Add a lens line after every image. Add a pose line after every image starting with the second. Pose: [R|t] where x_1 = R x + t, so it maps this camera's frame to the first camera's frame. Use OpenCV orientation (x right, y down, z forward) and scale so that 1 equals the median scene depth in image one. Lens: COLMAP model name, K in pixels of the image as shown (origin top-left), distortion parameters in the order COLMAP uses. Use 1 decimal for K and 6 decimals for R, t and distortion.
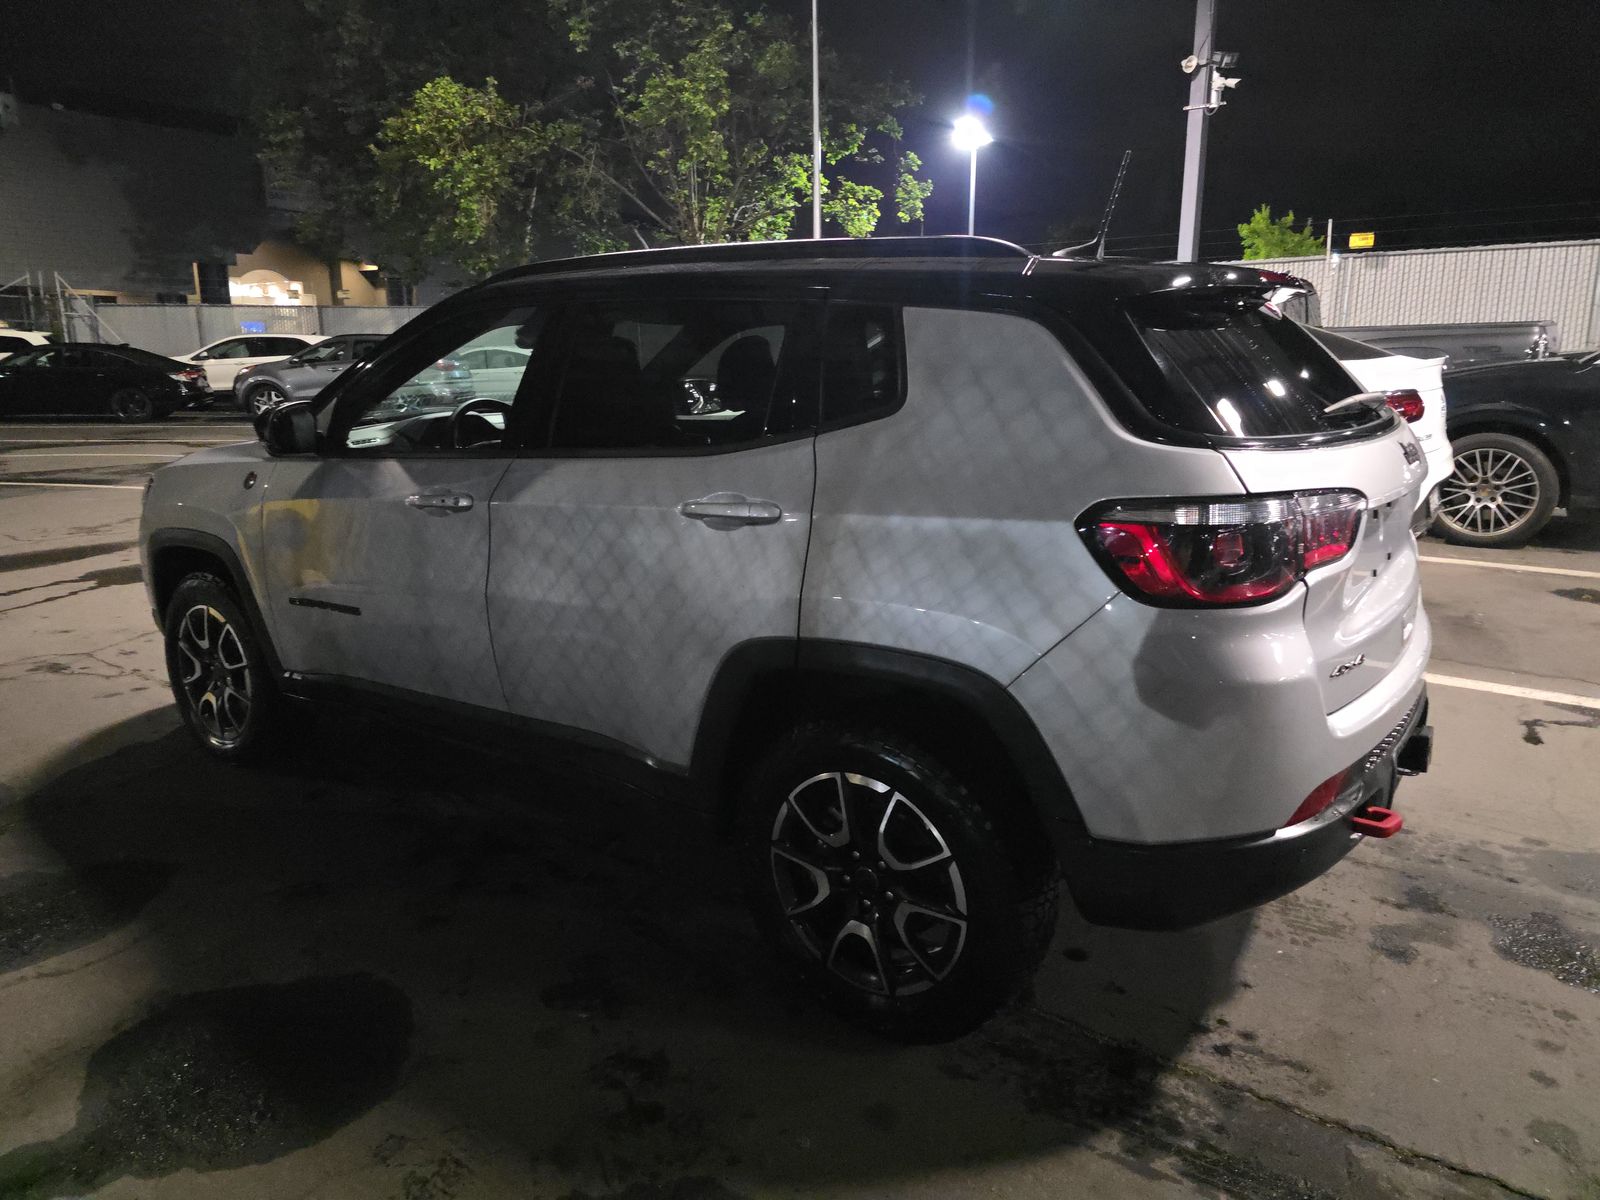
lens RADIAL K [[1082.9, 0, 800.0], [0, 1082.9, 600.0], [0, 0, 1]] dist [0.086076, -0.083061]
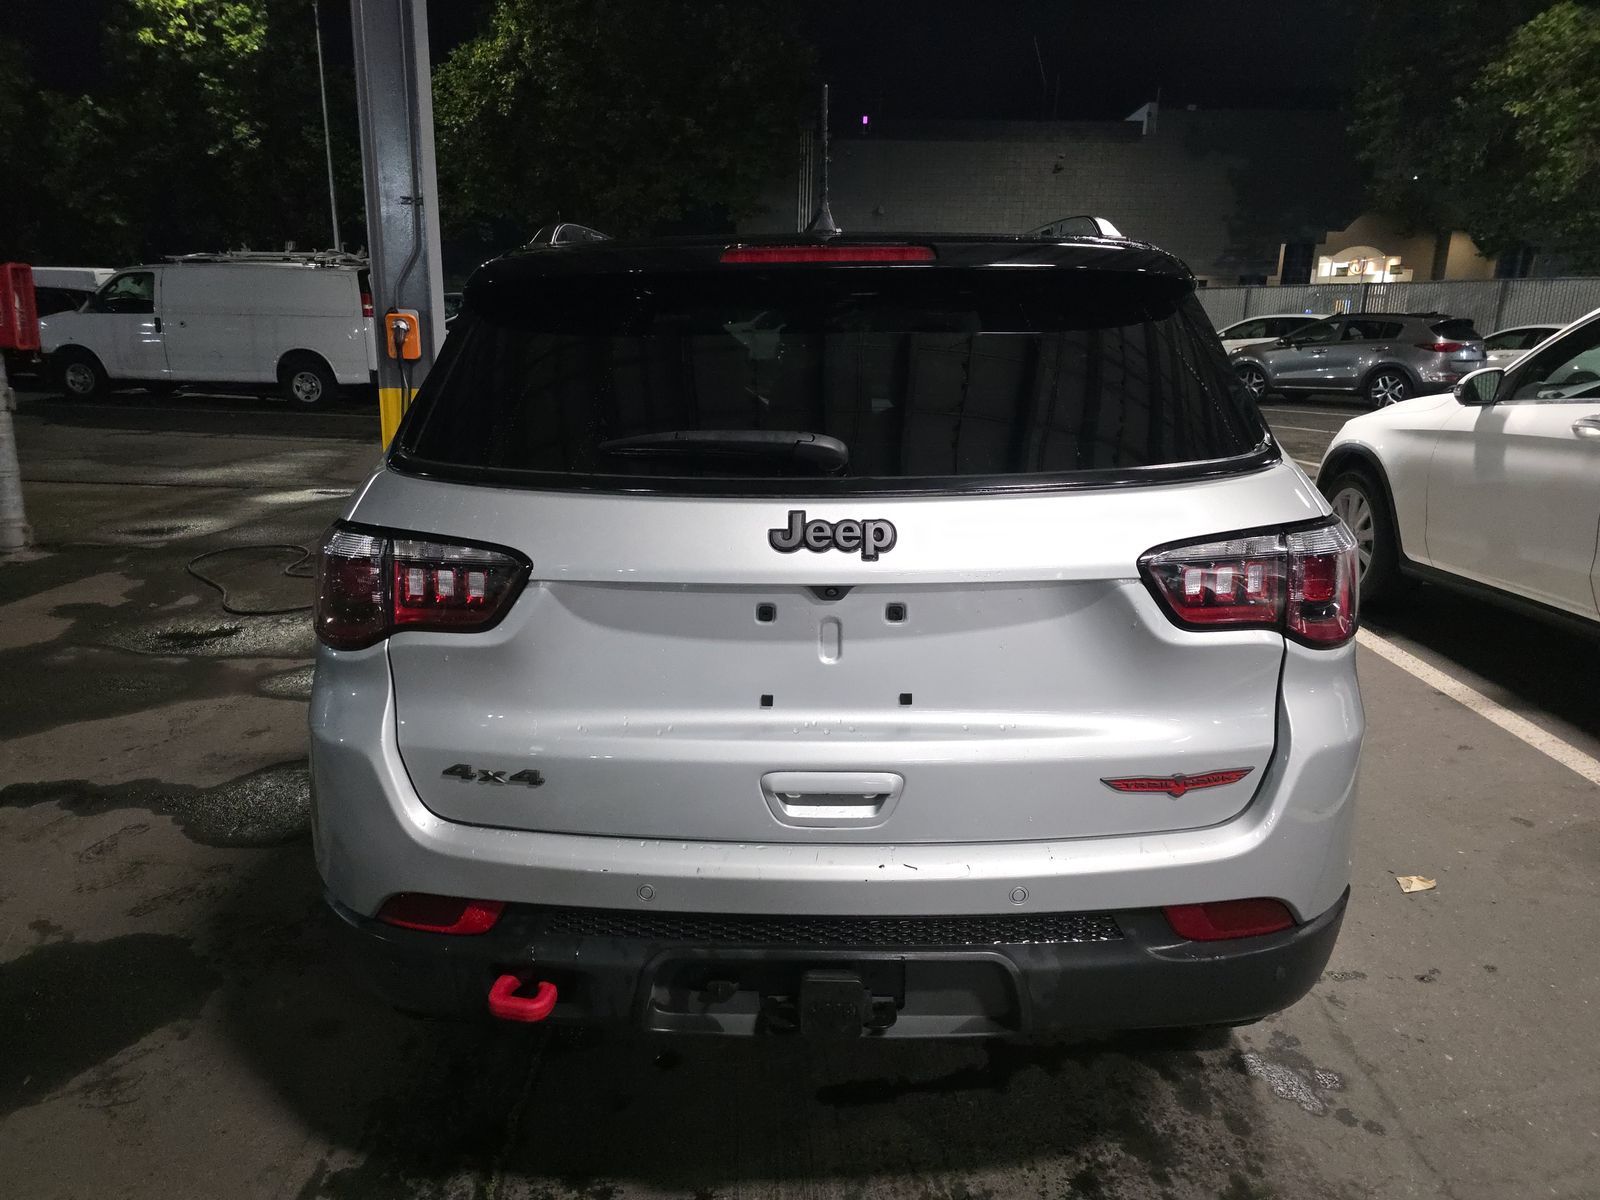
lens RADIAL K [[1092.3, 0, 763.4], [0, 1092.3, 608.1], [0, 0, 1]] dist [0.056059, -0.047162]
pose [[0.551815, 0.212049, -0.806558, 0.099210], [-0.192068, 0.973450, 0.124520, -0.015382], [0.811548, 0.086202, 0.577892, 0.058464]]
